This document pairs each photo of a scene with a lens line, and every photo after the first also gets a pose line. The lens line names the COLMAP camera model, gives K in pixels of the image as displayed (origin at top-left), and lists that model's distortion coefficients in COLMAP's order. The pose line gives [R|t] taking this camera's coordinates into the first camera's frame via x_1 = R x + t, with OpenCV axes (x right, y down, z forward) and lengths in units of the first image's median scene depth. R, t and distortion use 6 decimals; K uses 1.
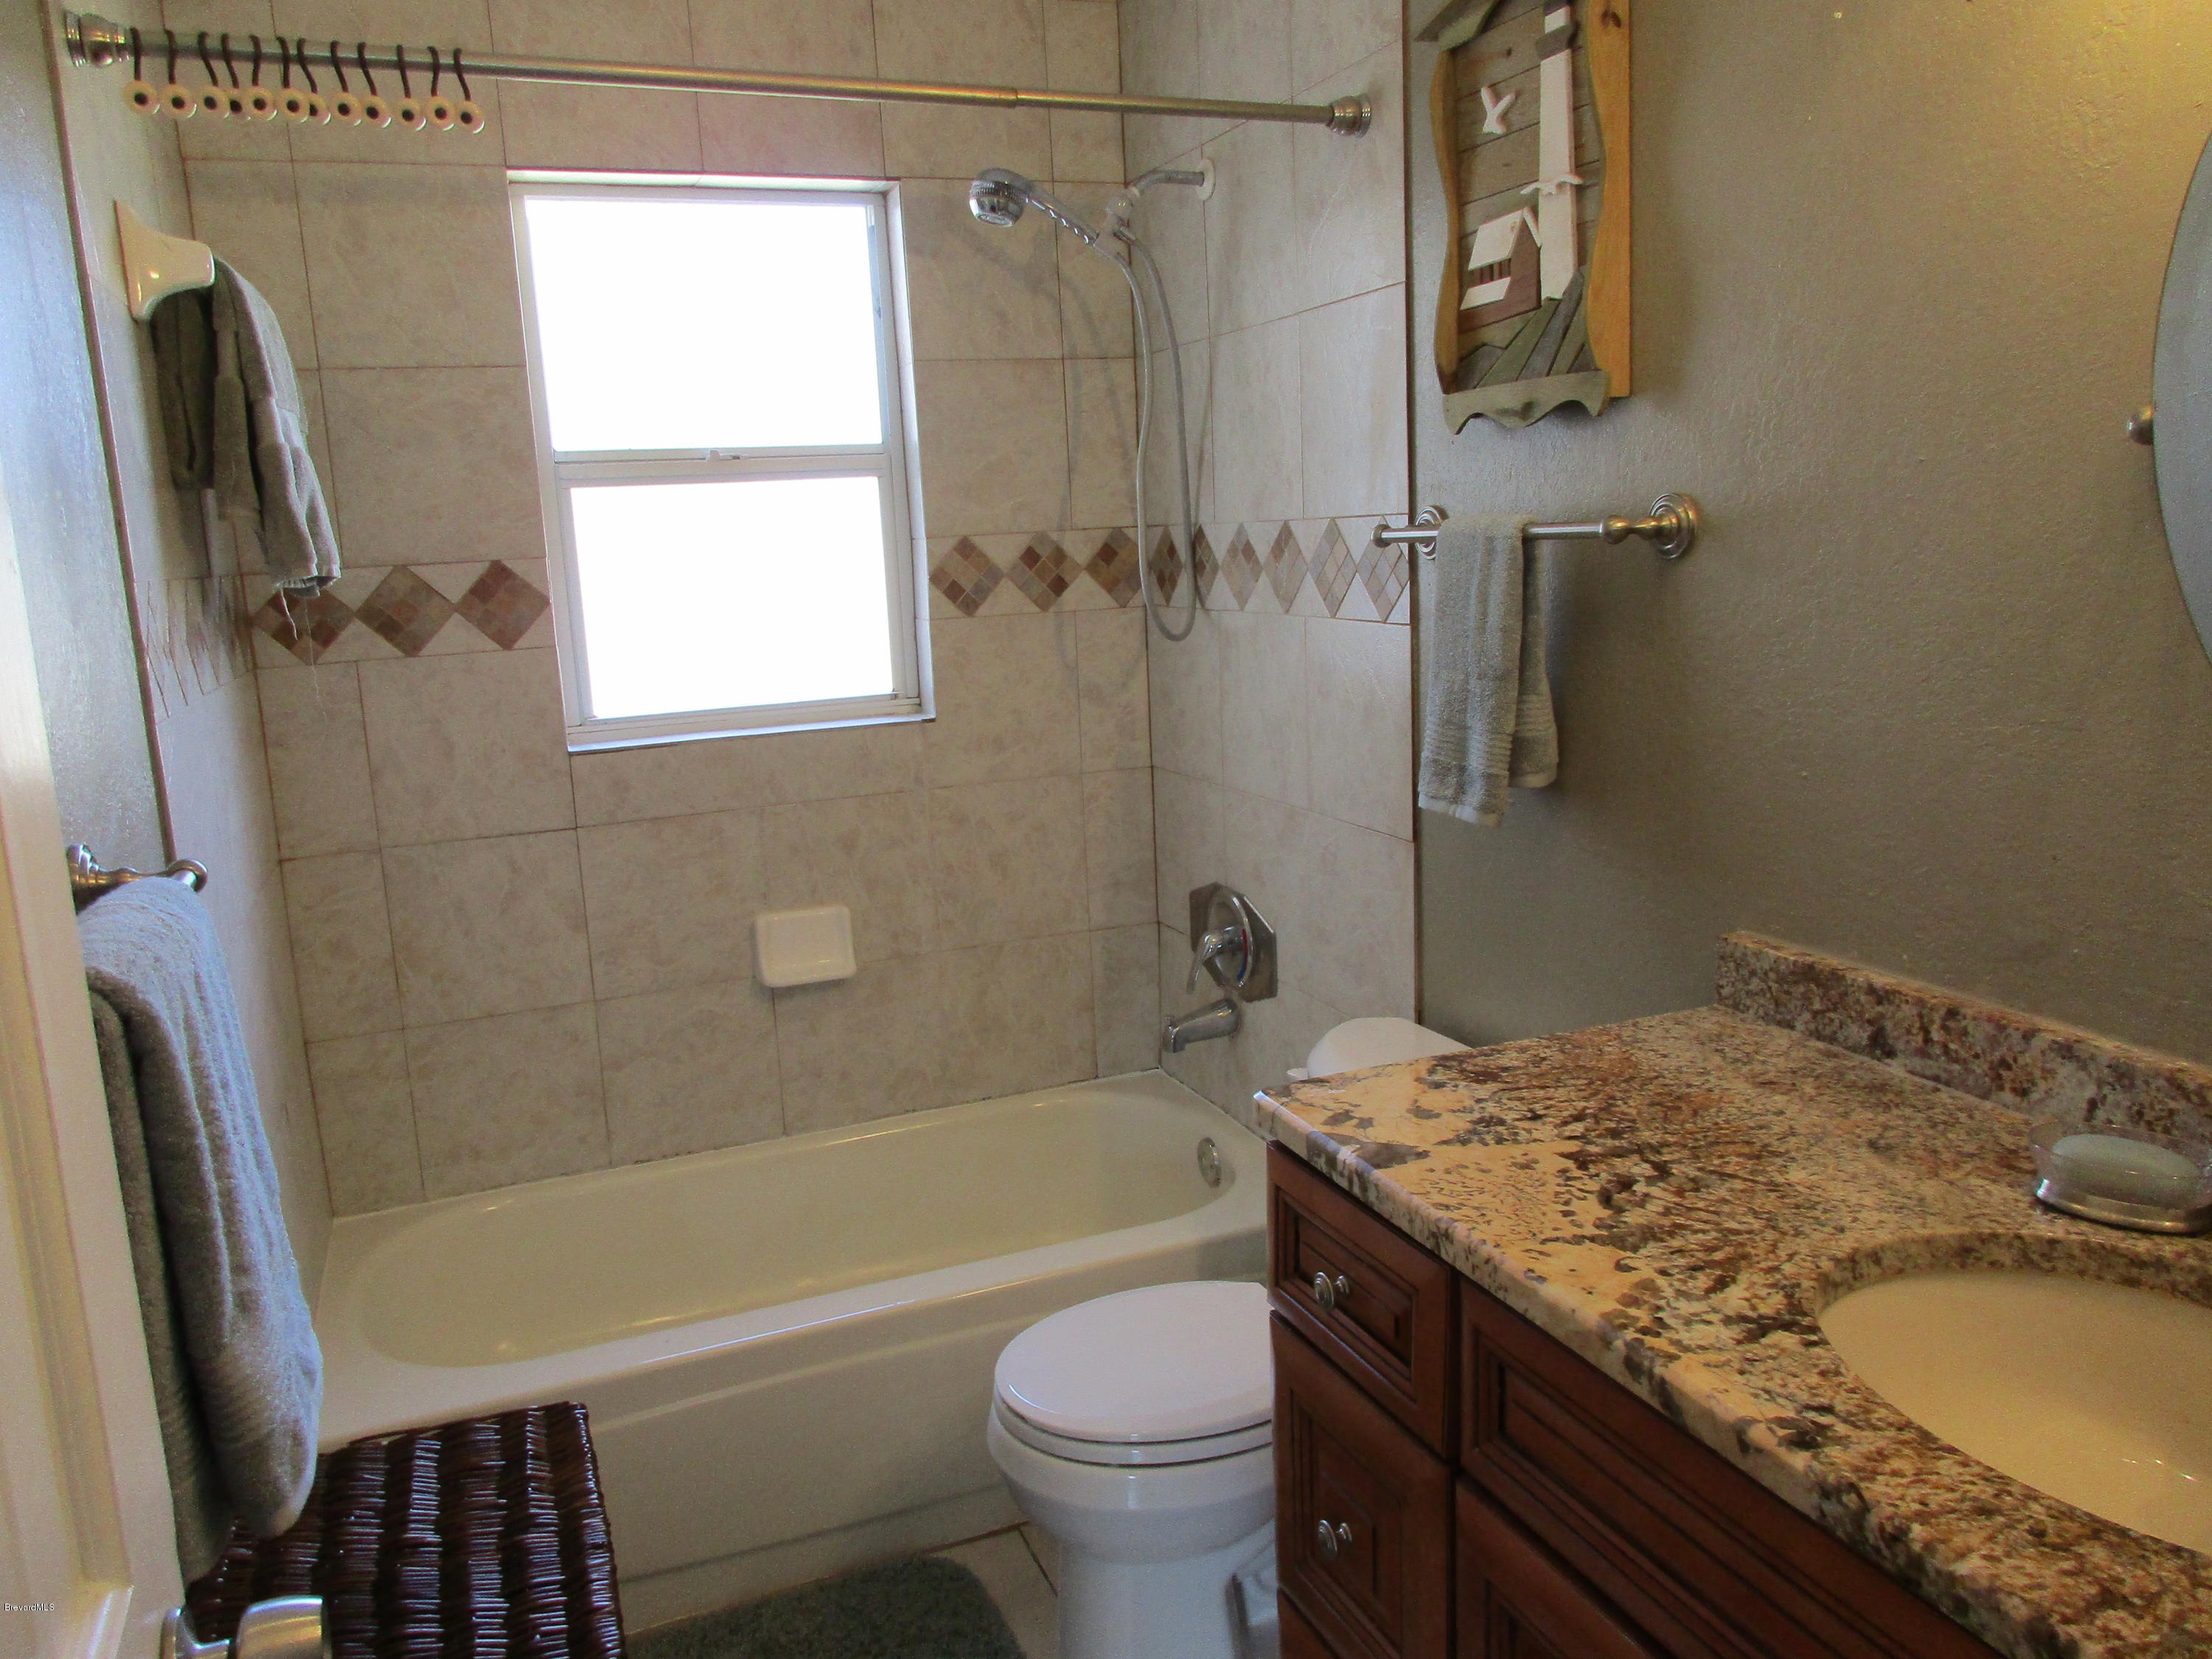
lens RADIAL K [[1658.4, 0, 1100.0], [0, 1658.4, 806.1], [0, 0, 1]] dist [0.003095, 0.003748]
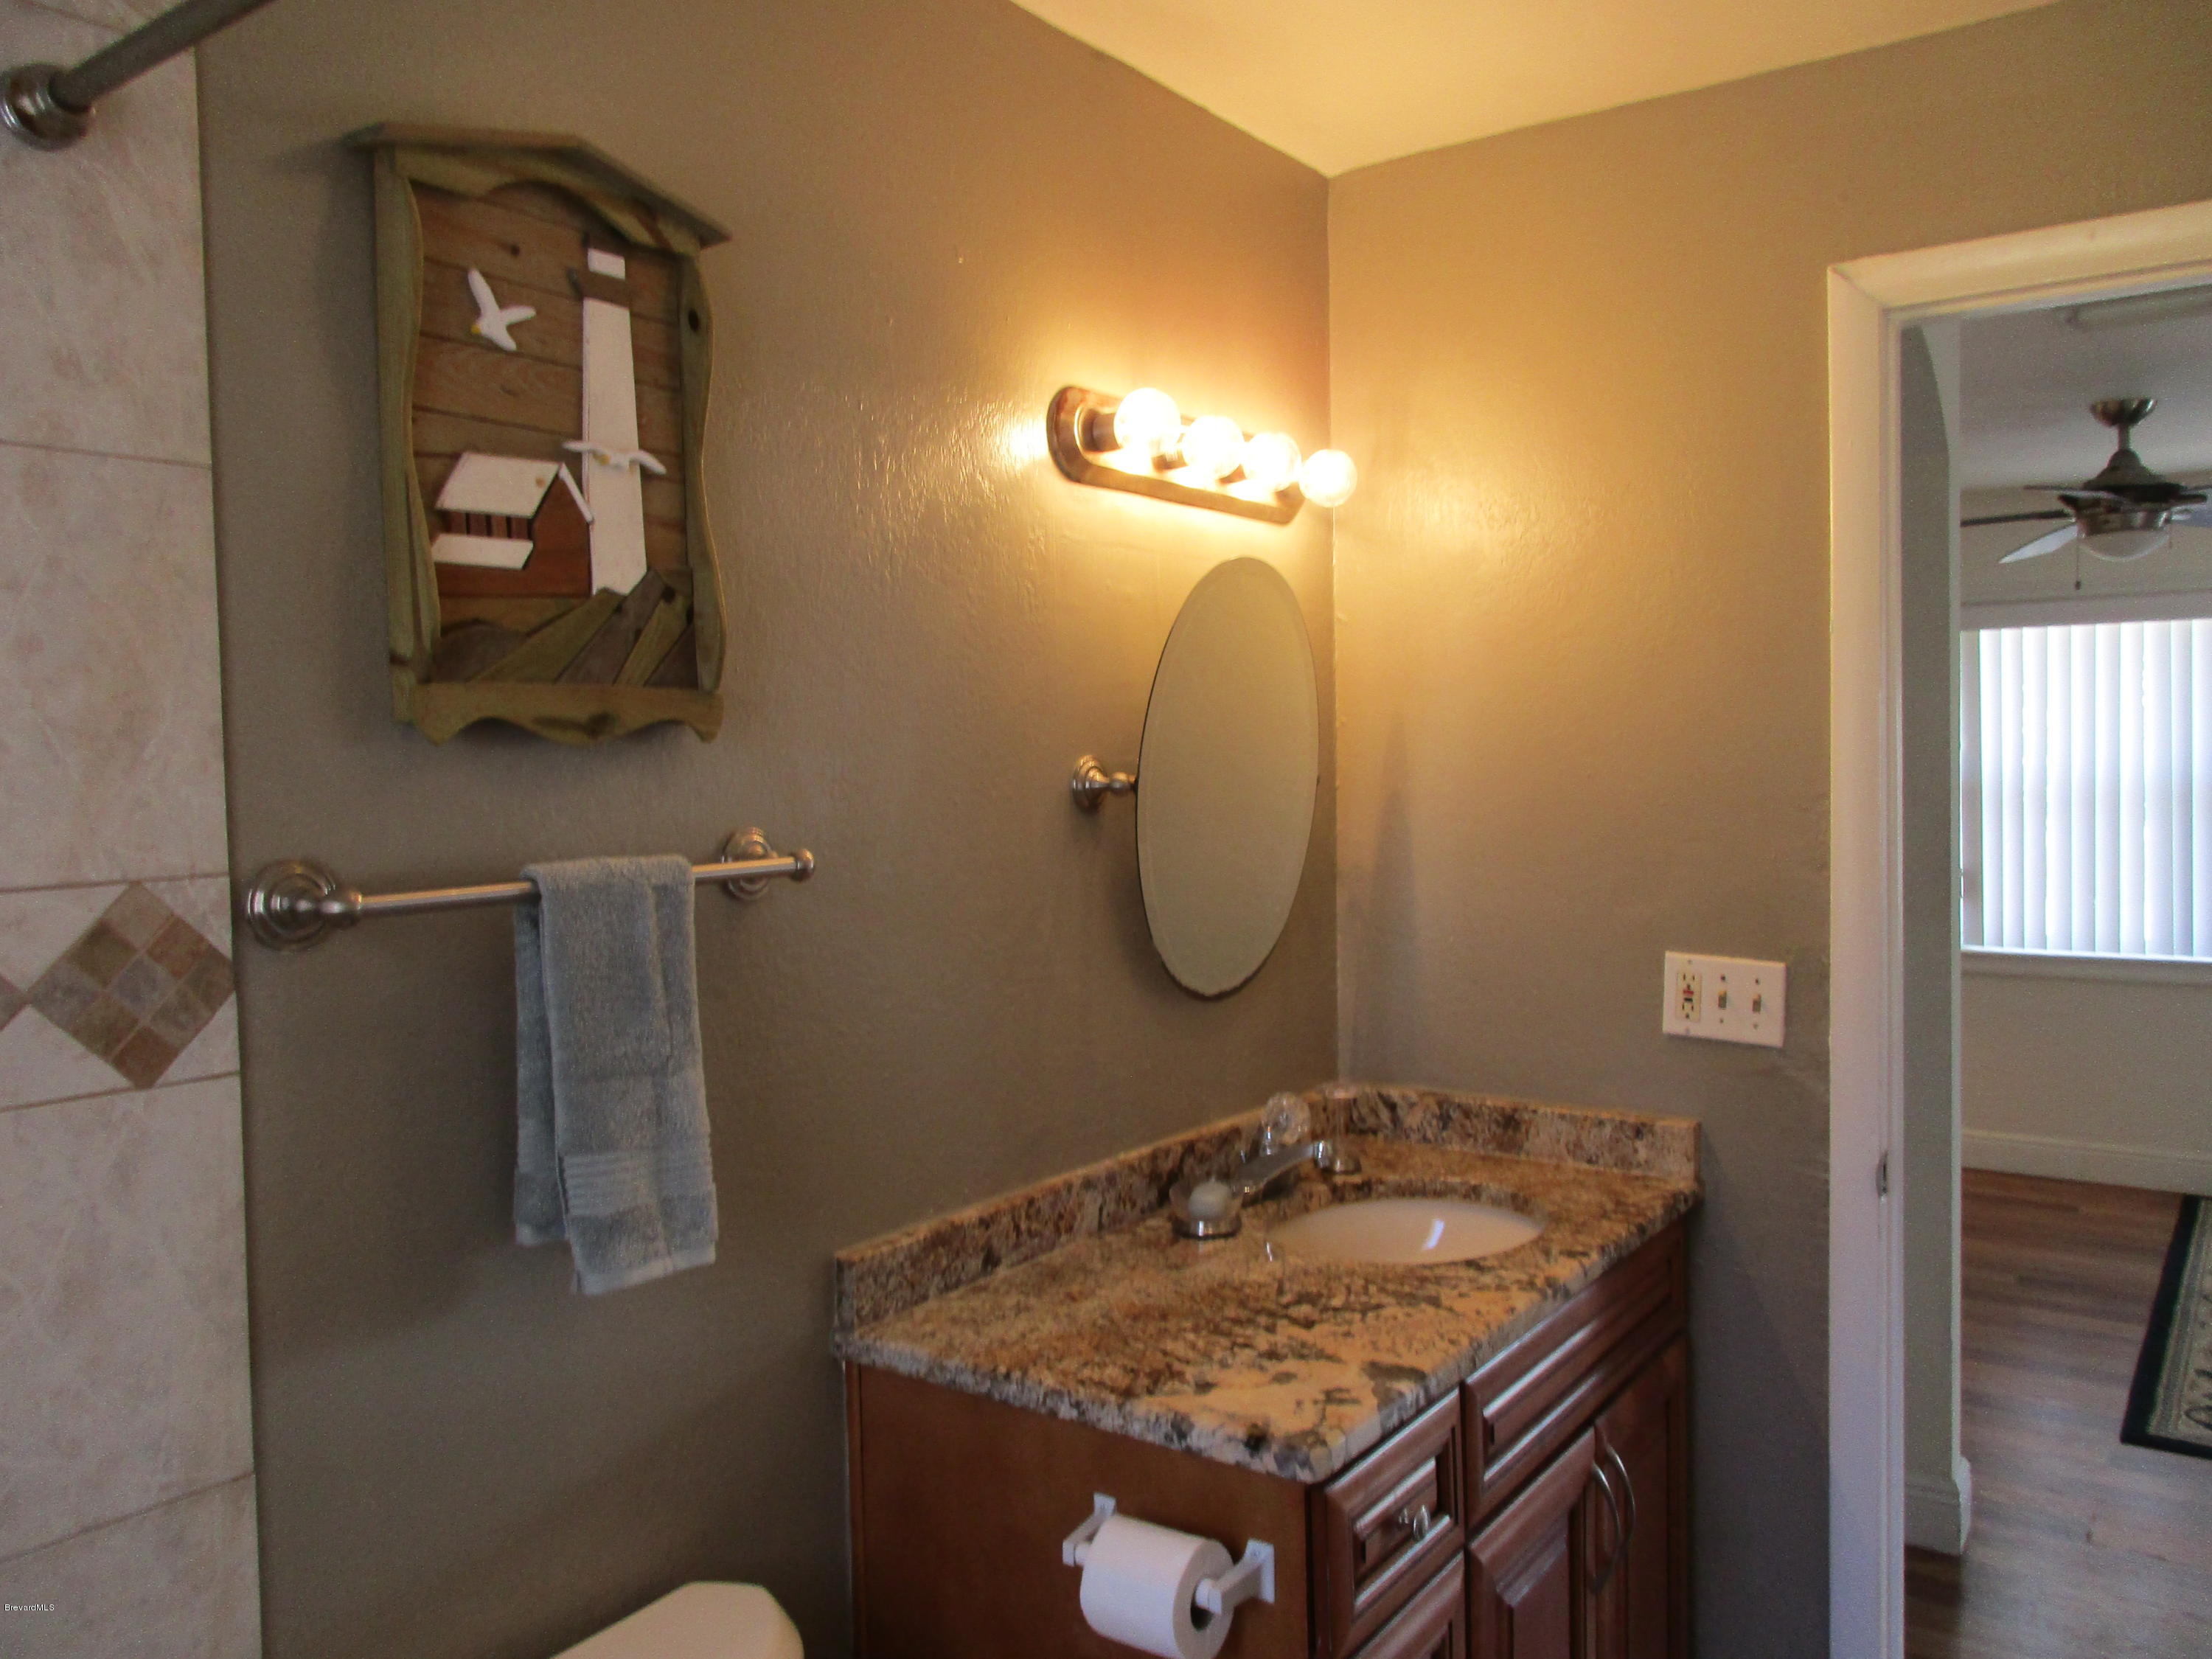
lens RADIAL K [[1658.4, 0, 1100.0], [0, 1658.4, 806.1], [0, 0, 1]] dist [0.003095, 0.003748]
pose [[-0.529562, 0.032534, 0.847647, -0.652136], [0.187296, 0.979087, 0.079433, -0.279515], [-0.827336, 0.200826, -0.524580, 1.551532]]
